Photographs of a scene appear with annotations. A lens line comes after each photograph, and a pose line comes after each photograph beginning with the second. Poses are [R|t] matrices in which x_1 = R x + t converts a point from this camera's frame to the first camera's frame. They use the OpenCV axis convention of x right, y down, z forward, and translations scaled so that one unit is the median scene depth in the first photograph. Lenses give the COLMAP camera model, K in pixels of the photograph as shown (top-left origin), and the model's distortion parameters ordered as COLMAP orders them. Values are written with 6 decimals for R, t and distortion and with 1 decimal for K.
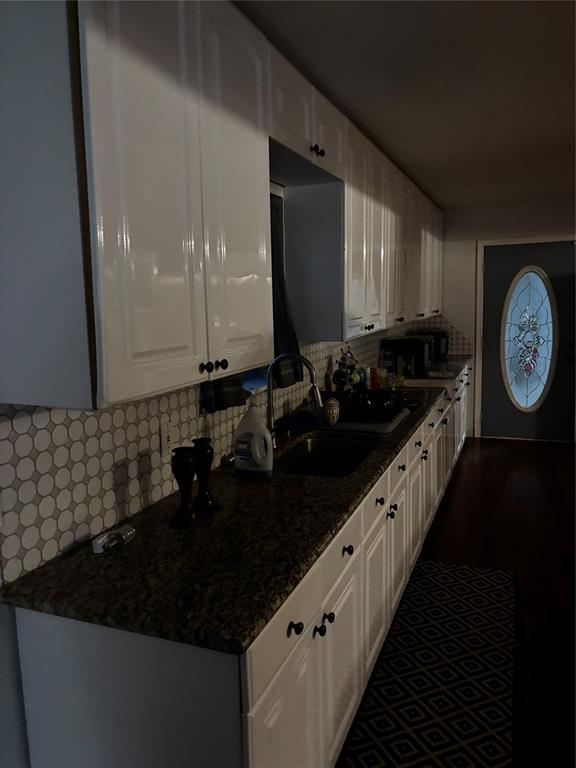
lens RADIAL K [[588.4, 0, 286.0], [0, 588.4, 382.3], [0, 0, 1]] dist [0.046225, -0.013833]
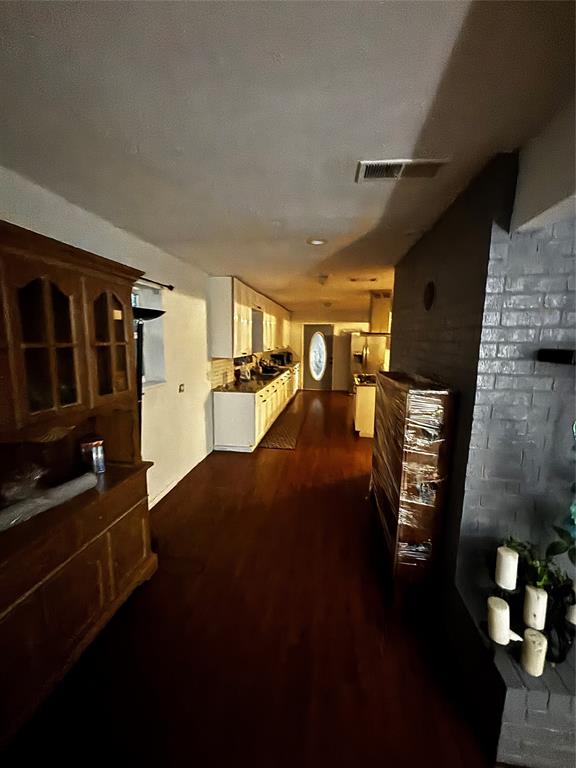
lens RADIAL K [[310.6, 0, 287.6], [0, 310.6, 384.8], [0, 0, 1]] dist [0.000076, -0.000277]
pose [[0.972797, -0.001380, 0.231654, -0.140560], [0.000868, 0.999997, 0.002312, 0.089871], [-0.231656, -0.002048, 0.972796, -0.659409]]
